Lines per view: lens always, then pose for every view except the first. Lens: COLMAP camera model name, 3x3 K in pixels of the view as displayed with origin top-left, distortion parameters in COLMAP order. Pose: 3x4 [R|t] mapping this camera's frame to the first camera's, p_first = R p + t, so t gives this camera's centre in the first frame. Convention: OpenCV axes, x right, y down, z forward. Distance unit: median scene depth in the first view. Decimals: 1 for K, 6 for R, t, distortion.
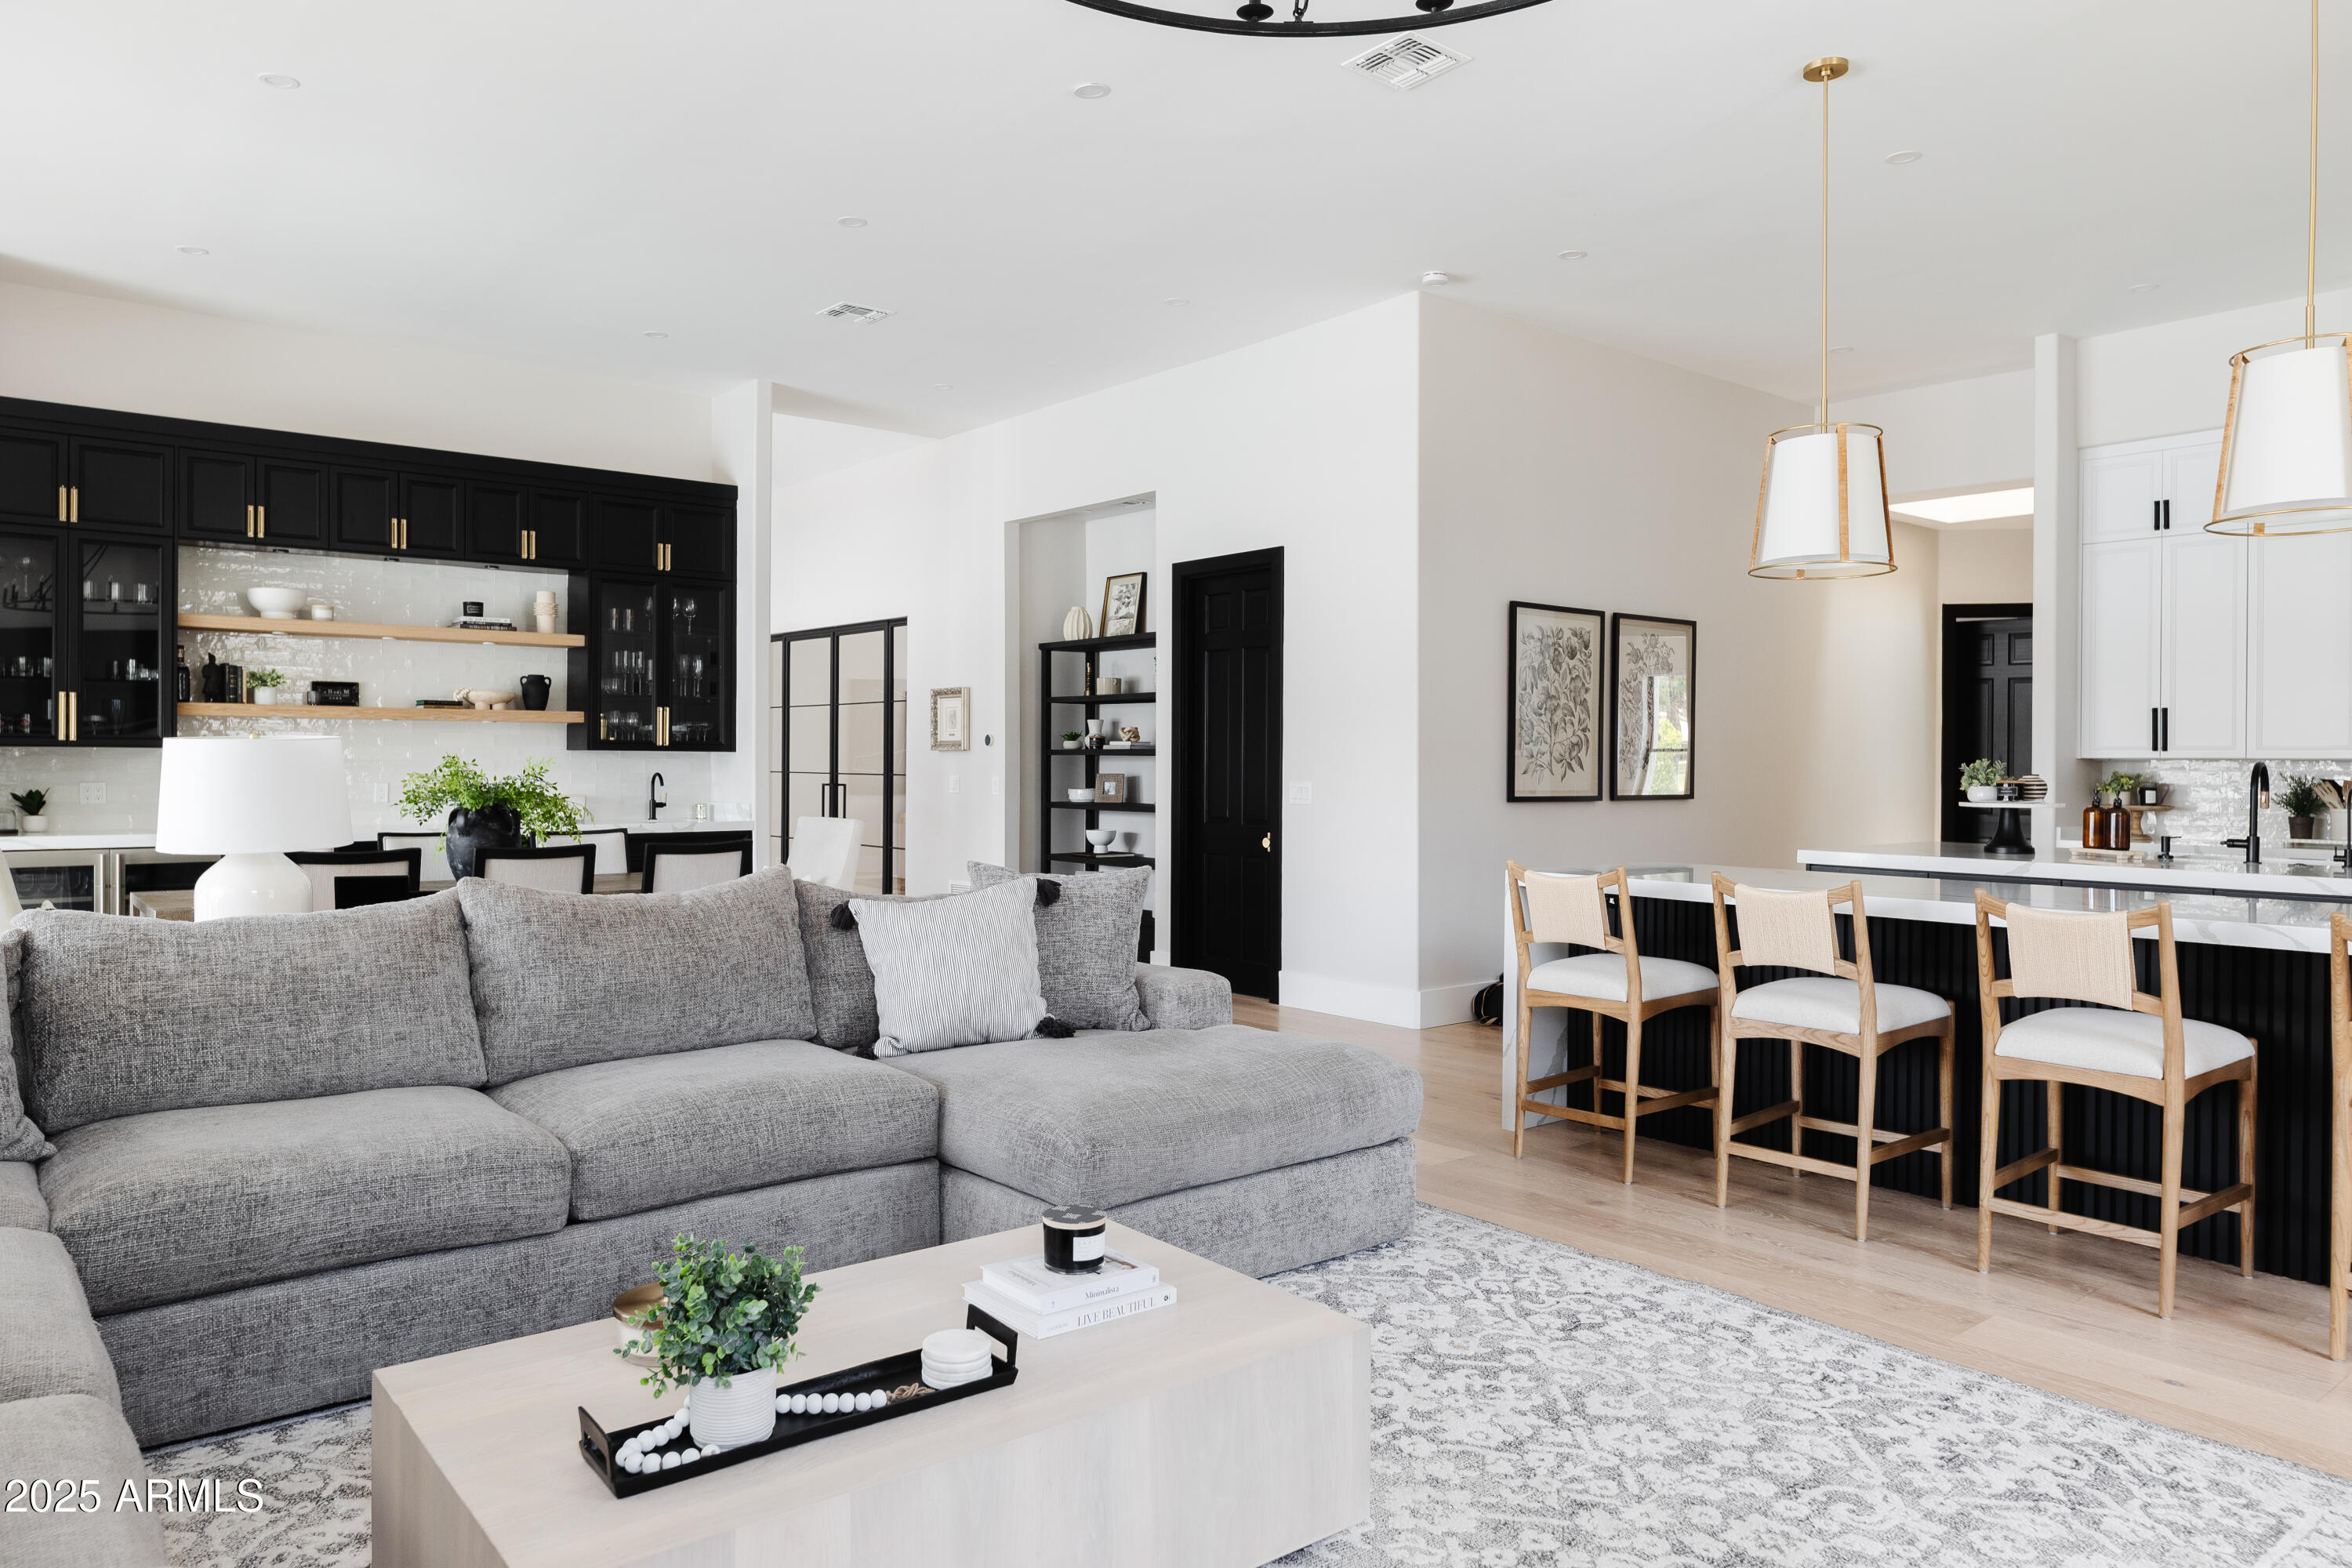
lens RADIAL K [[1572.6, 0, 1166.8], [0, 1572.6, 781.0], [0, 0, 1]] dist [0.001729, -0.004276]
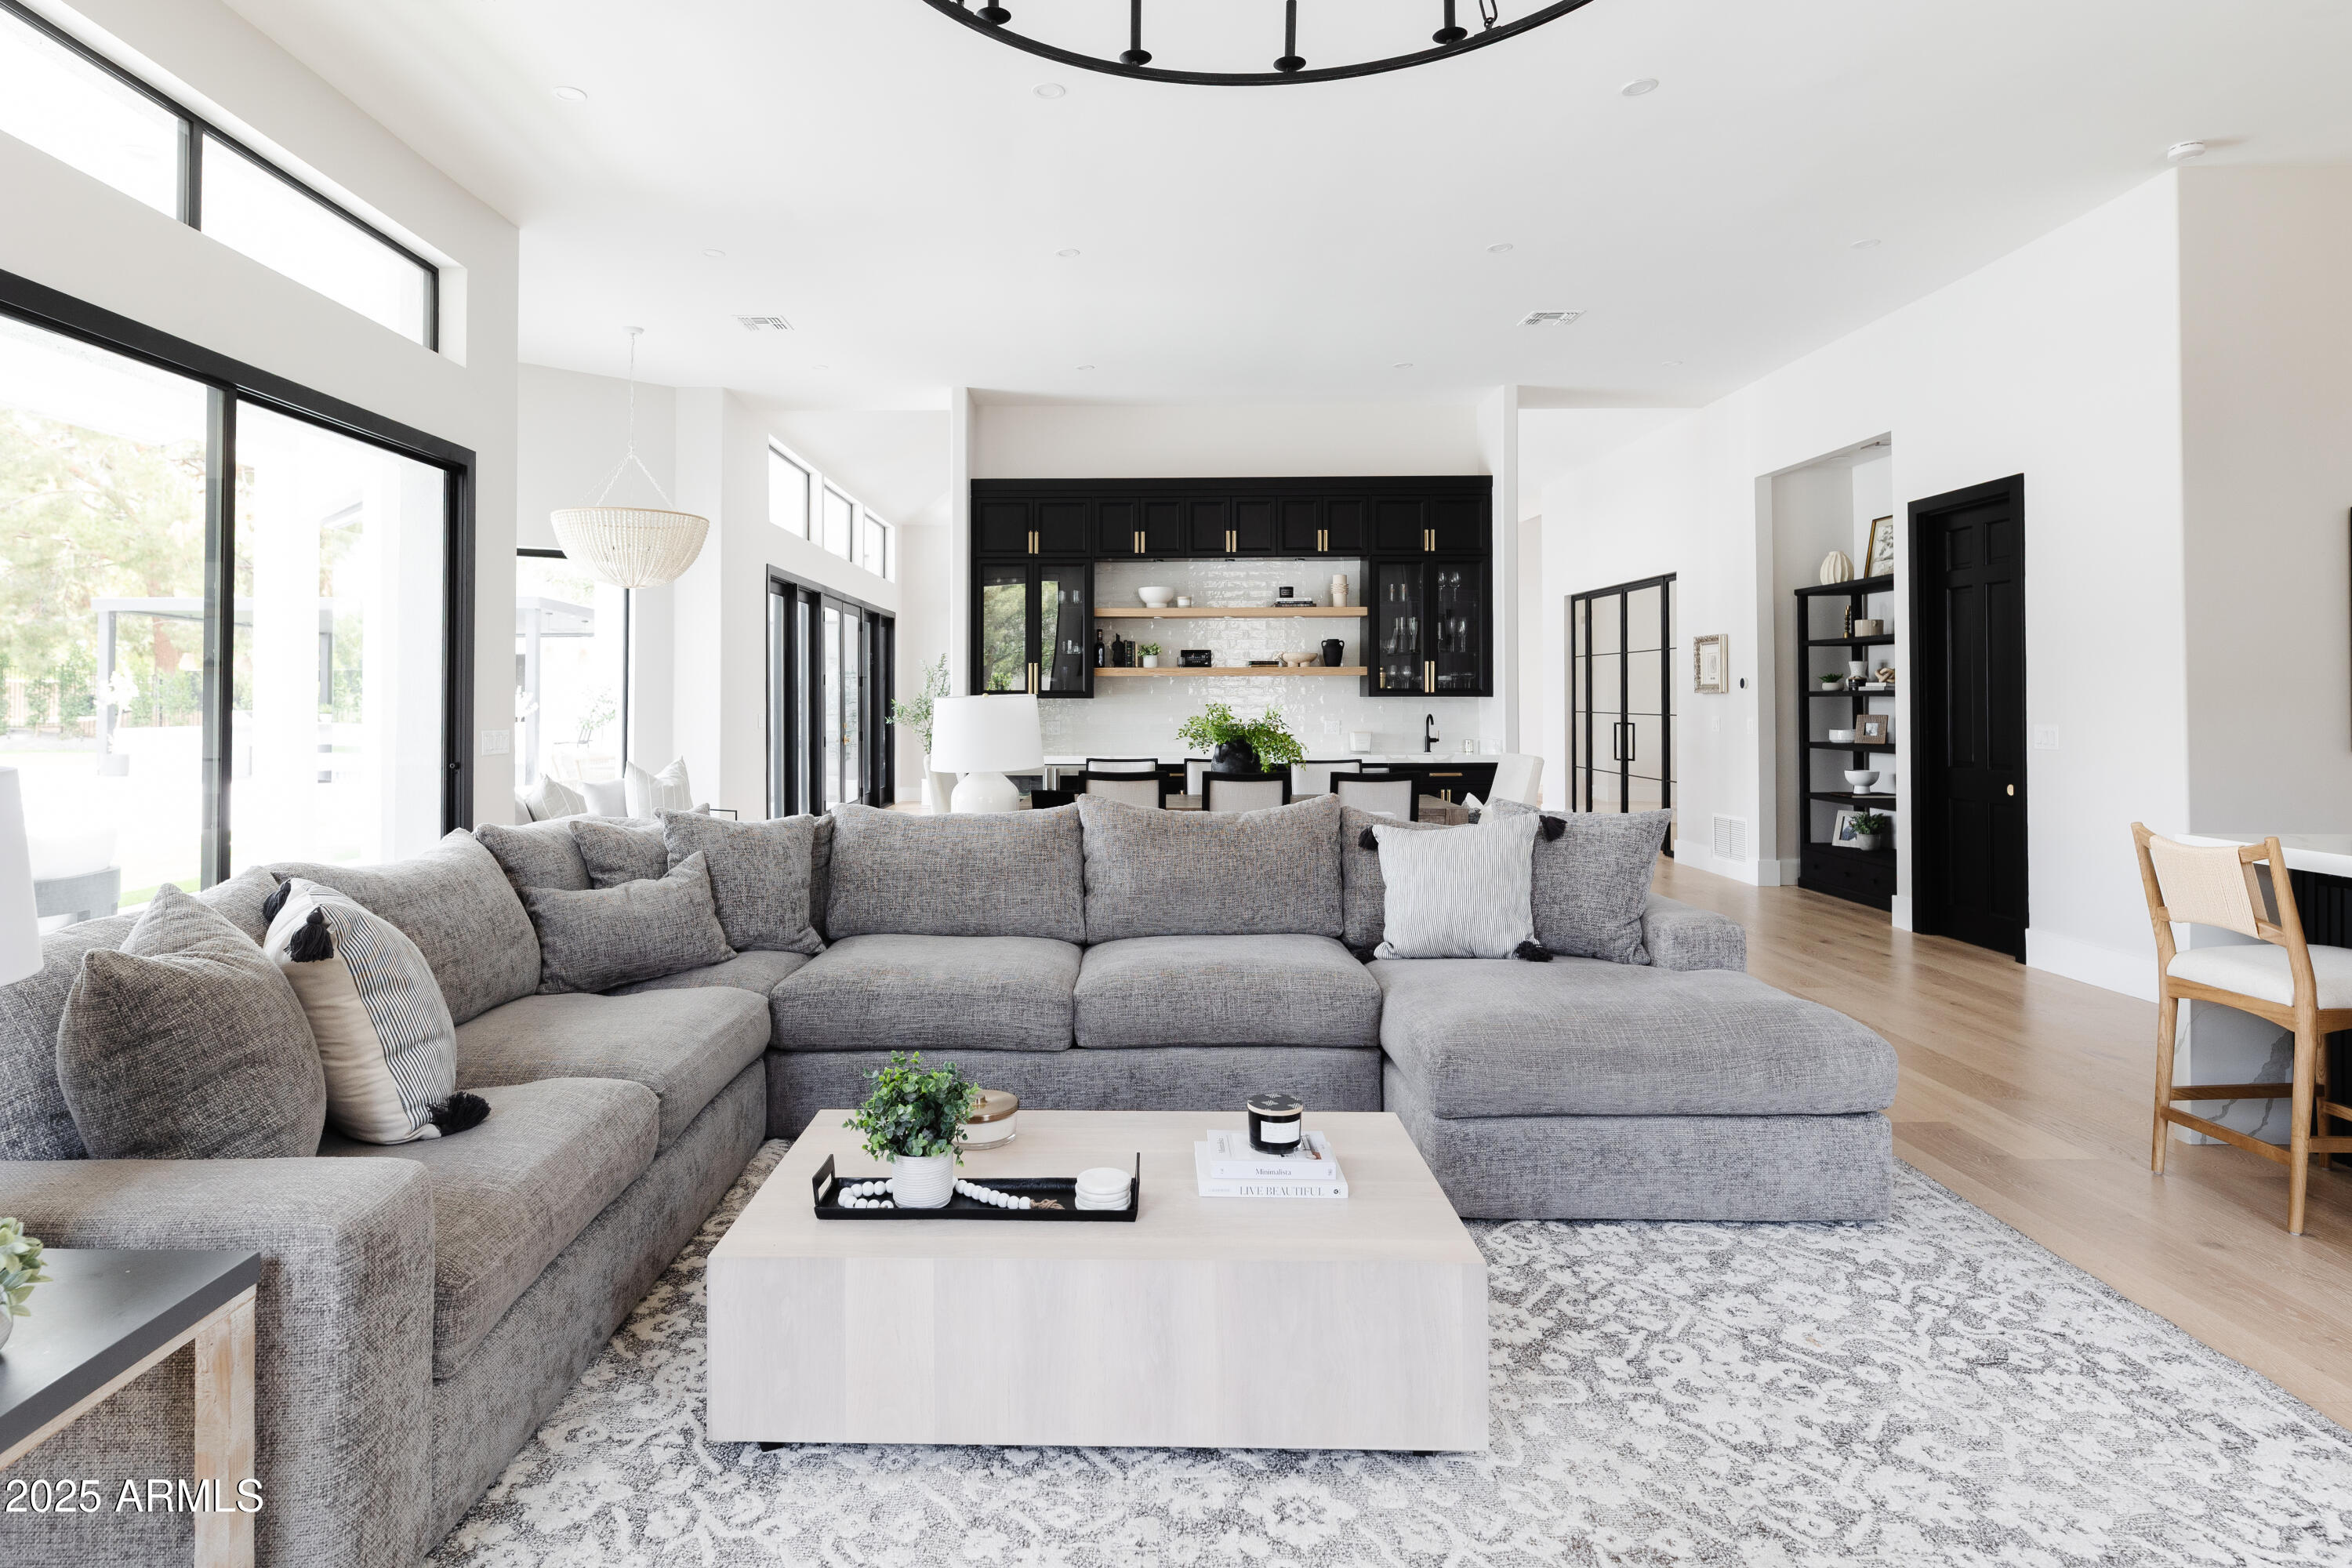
lens RADIAL K [[1299.5, 0, 1082.2], [0, 1299.5, 686.9], [0, 0, 1]] dist [0.001665, -0.000710]
pose [[0.759362, -0.013133, -0.650536, 0.286972], [-0.001277, 0.999764, -0.021673, -0.008909], [0.650668, 0.017288, 0.759166, 0.098023]]
